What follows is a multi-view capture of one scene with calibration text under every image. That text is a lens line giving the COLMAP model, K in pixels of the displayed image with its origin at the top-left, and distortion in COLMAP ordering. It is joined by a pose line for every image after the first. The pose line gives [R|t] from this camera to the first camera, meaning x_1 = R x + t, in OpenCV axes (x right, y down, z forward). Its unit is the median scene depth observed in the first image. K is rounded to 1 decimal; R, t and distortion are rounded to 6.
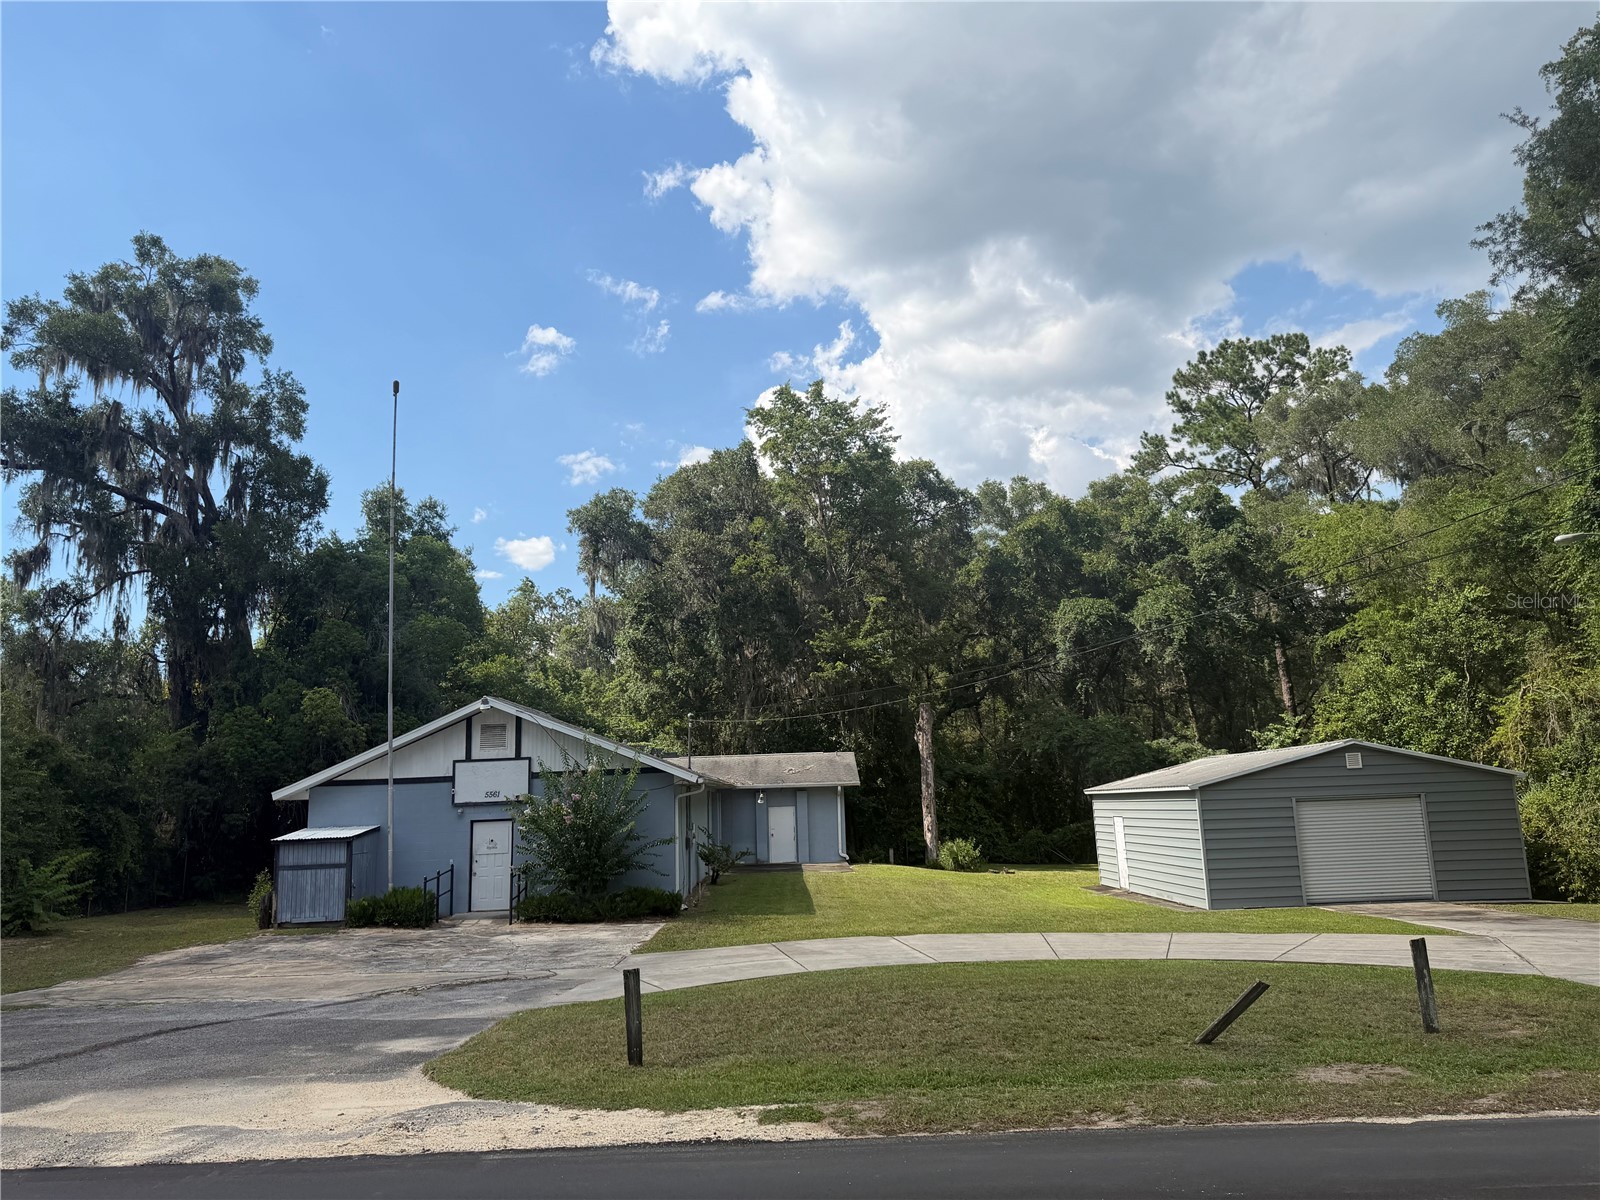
lens RADIAL K [[1120.3, 0, 804.2], [0, 1120.3, 597.0], [0, 0, 1]] dist [0.119654, -0.193692]
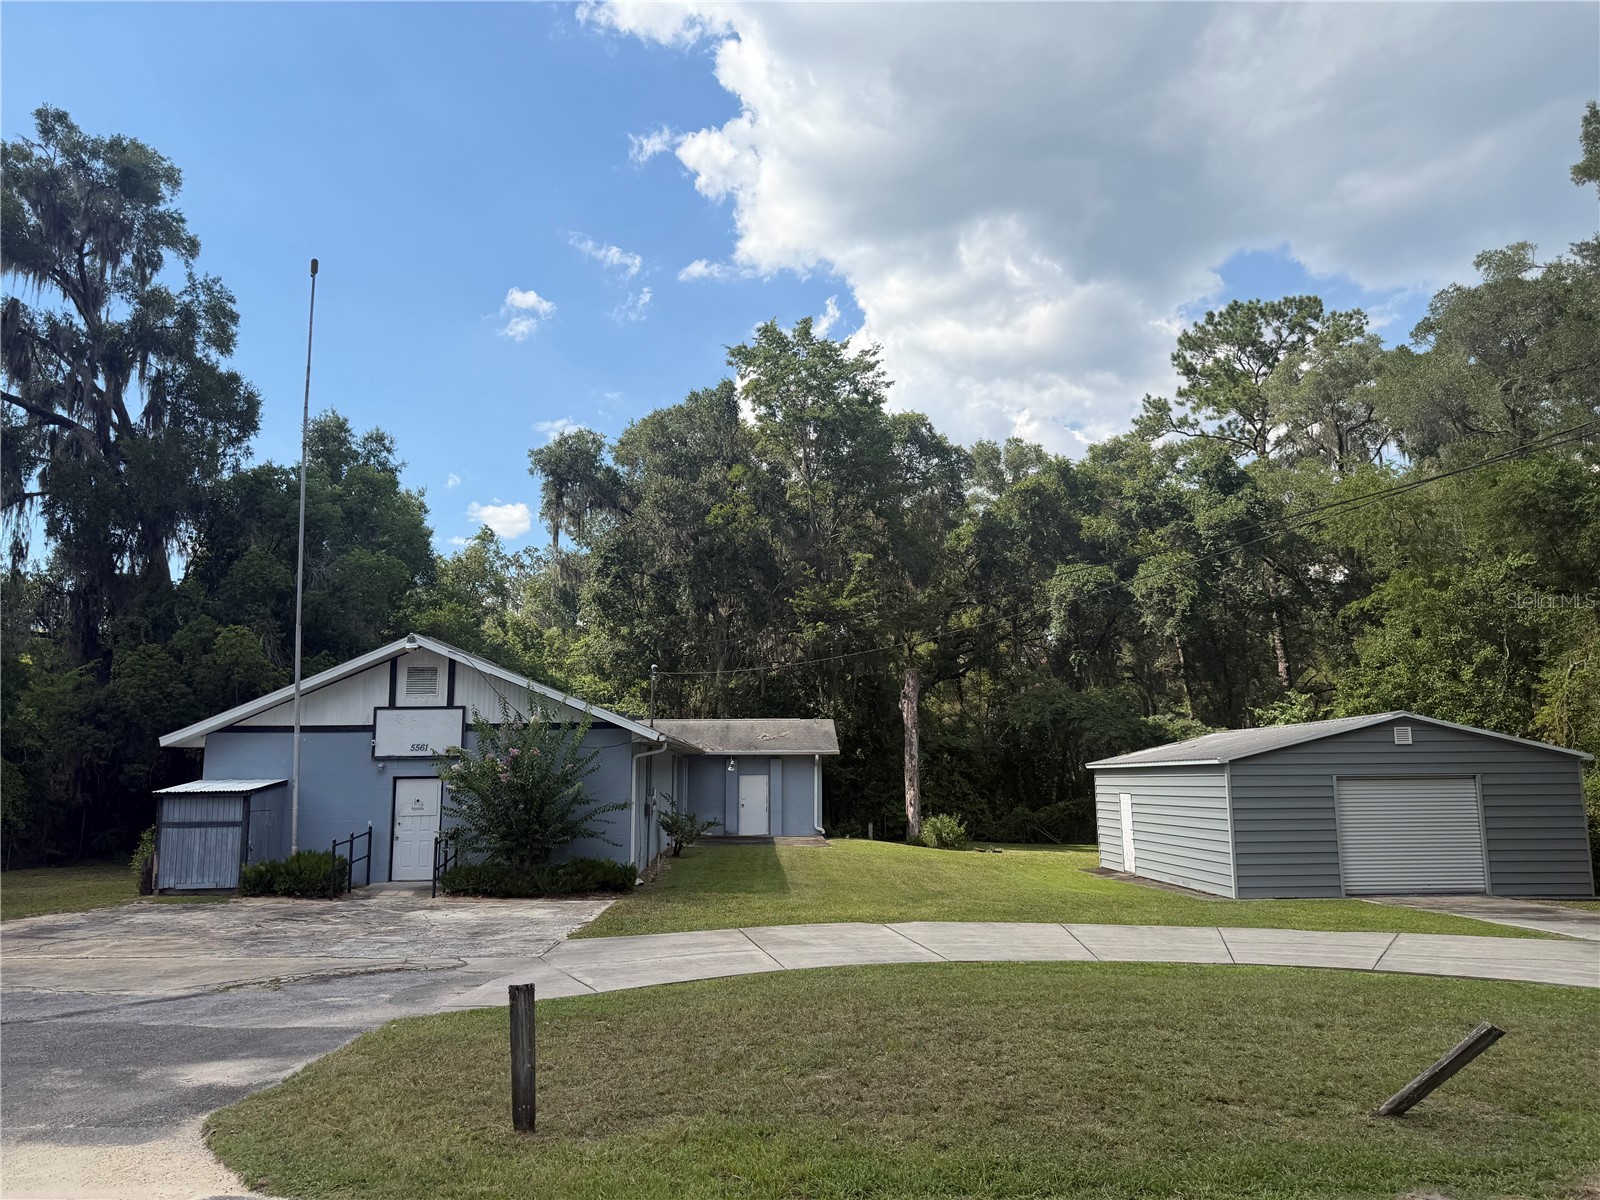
lens RADIAL K [[1119.9, 0, 807.5], [0, 1119.9, 614.8], [0, 0, 1]] dist [0.112156, -0.179489]
pose [[0.999252, 0.029679, 0.024799, -0.002518], [-0.030553, 0.998897, 0.035643, 0.018893], [-0.023714, -0.036374, 0.999057, 0.075584]]
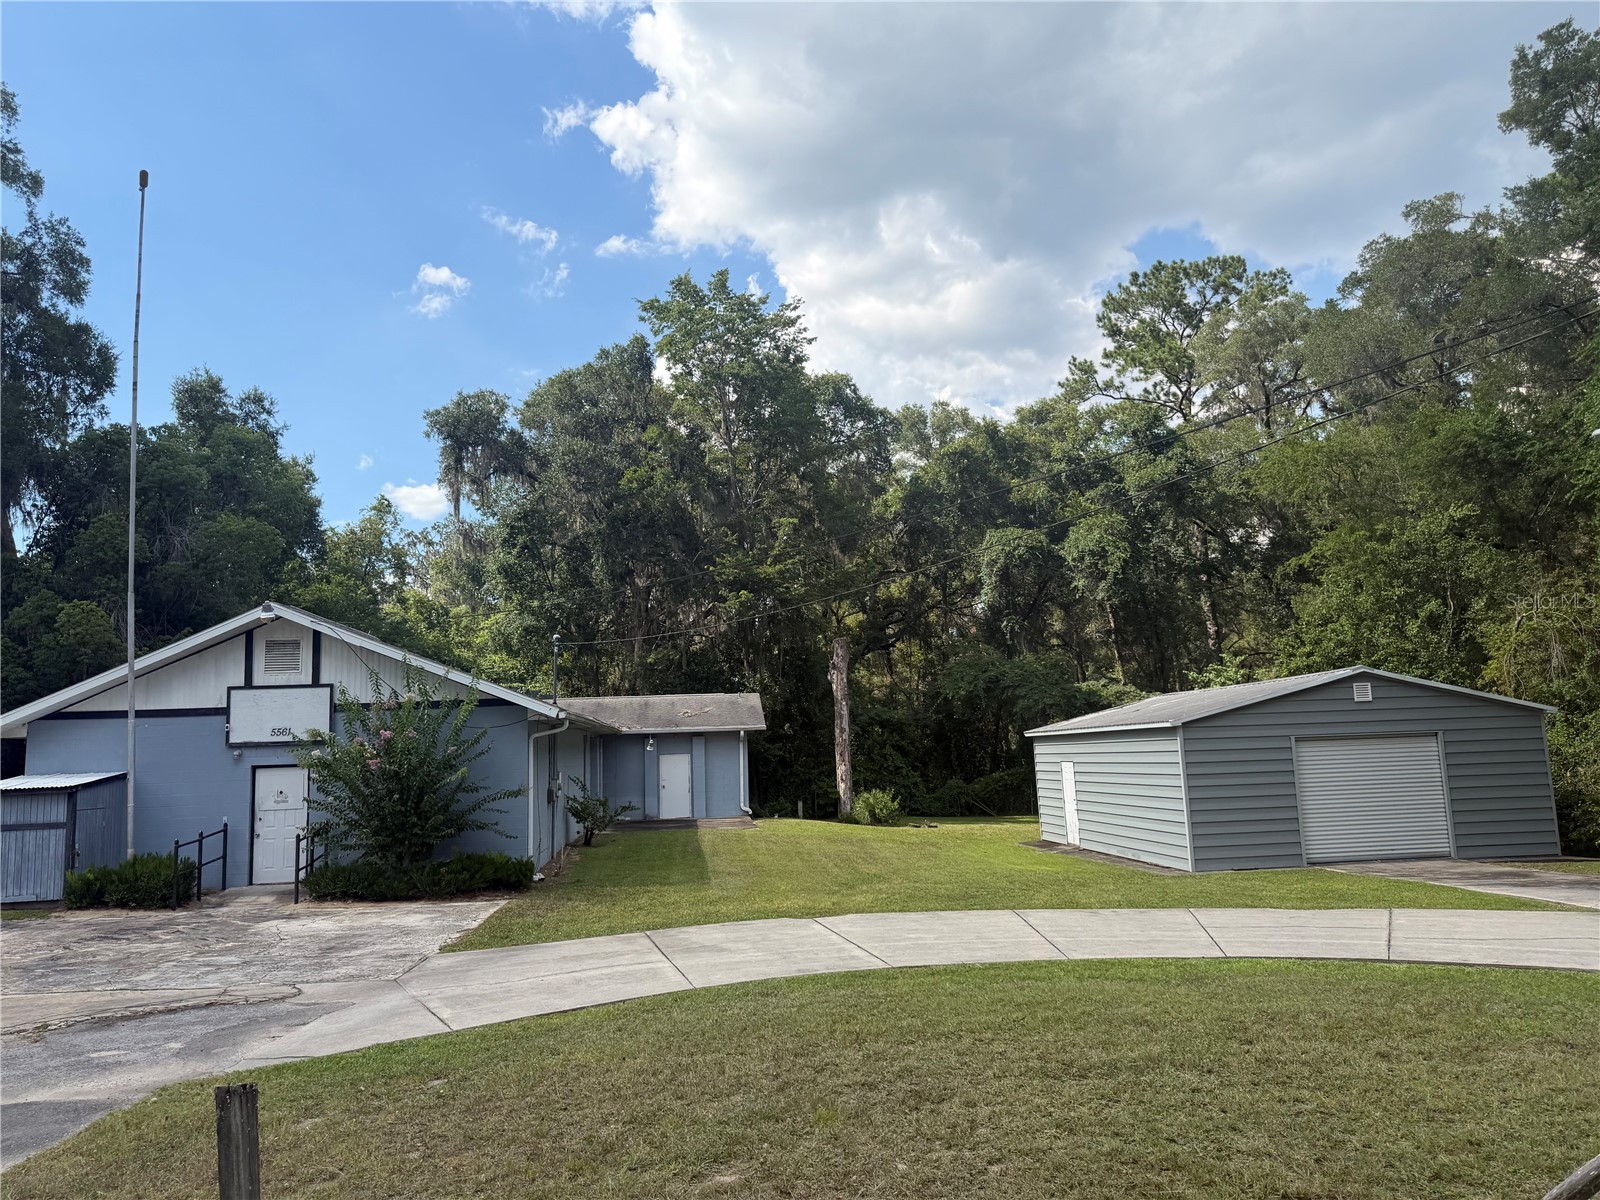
lens RADIAL K [[1118.4, 0, 811.1], [0, 1118.4, 602.3], [0, 0, 1]] dist [0.120202, -0.179108]
pose [[0.995638, 0.011296, 0.092615, 0.002806], [-0.015272, 0.998987, 0.042330, 0.028467], [-0.092043, -0.043560, 0.994802, 0.123345]]
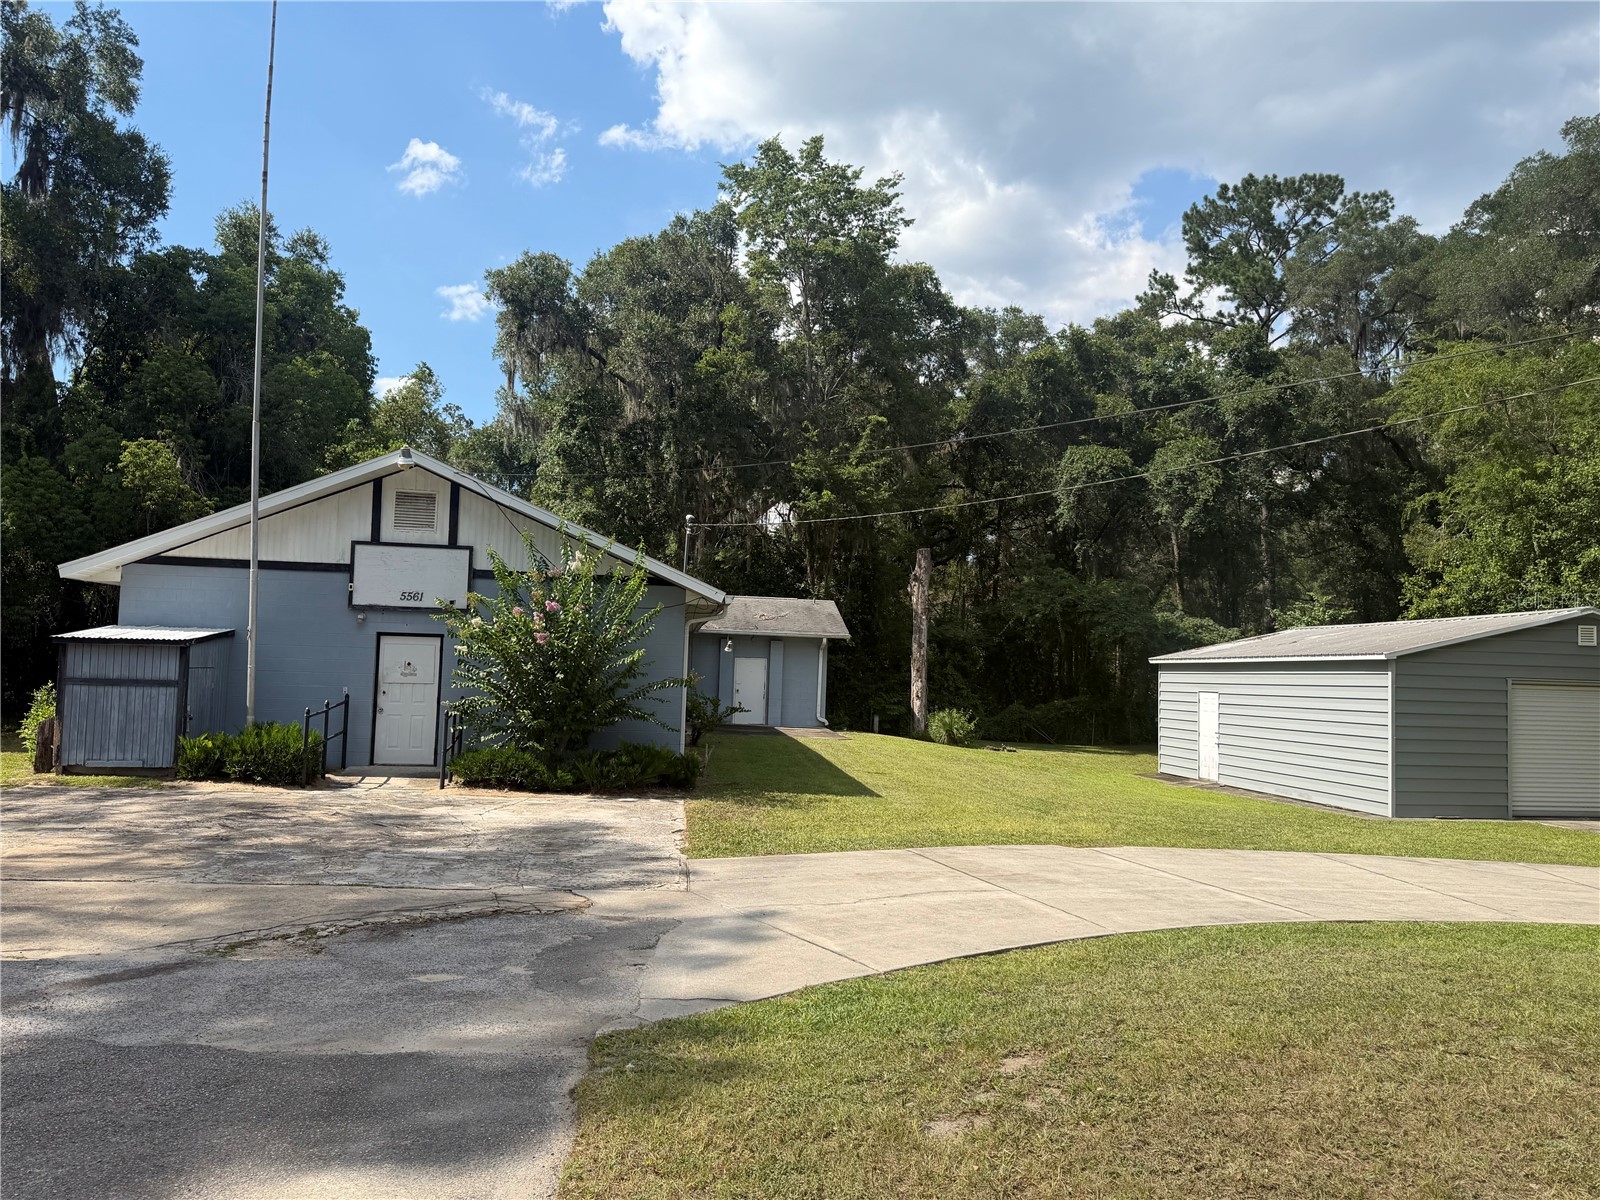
lens RADIAL K [[1121.0, 0, 808.5], [0, 1121.0, 621.2], [0, 0, 1]] dist [0.064827, -0.079408]
pose [[0.990768, 0.070684, 0.115683, -0.067650], [-0.085564, 0.987923, 0.129181, 0.046770], [-0.105155, -0.137887, 0.984850, 0.180238]]
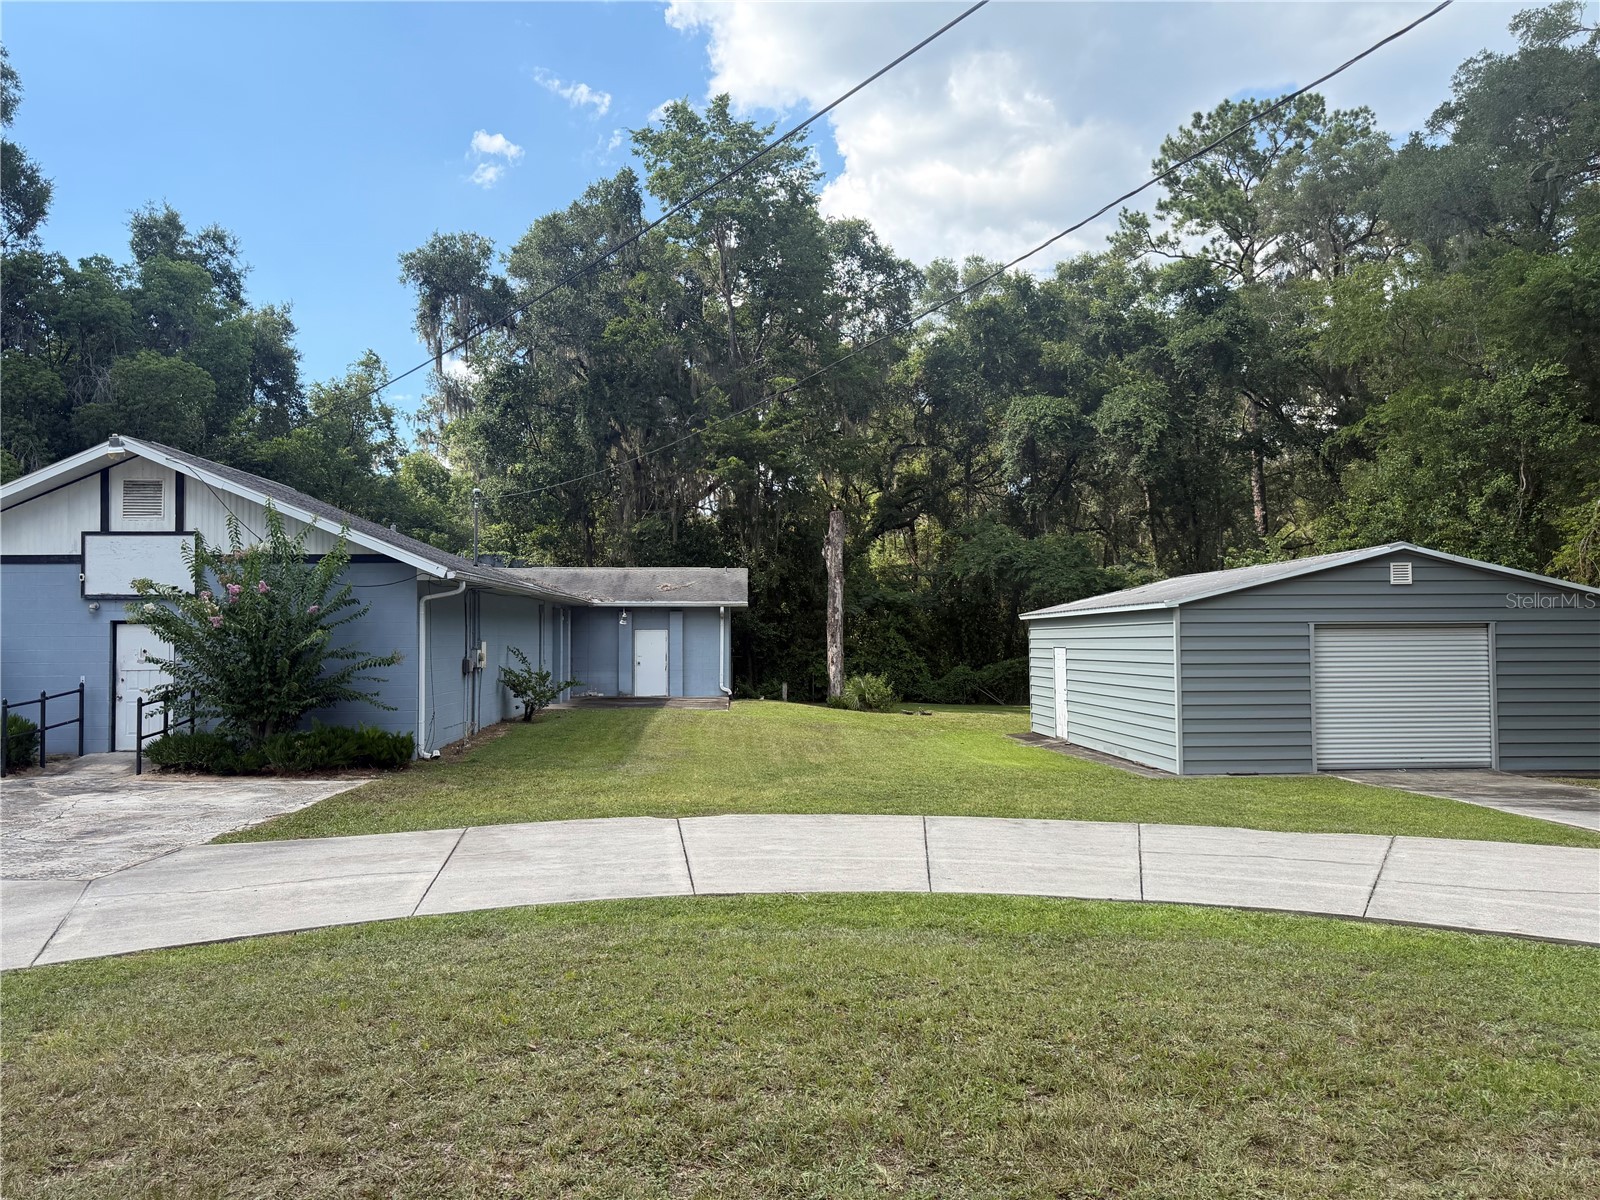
lens RADIAL K [[1121.0, 0, 791.0], [0, 1121.0, 615.6], [0, 0, 1]] dist [0.071276, -0.090529]
pose [[0.999037, 0.029144, 0.032804, 0.048816], [-0.033962, 0.986937, 0.157483, 0.041524], [-0.027786, -0.158446, 0.986977, 0.181854]]
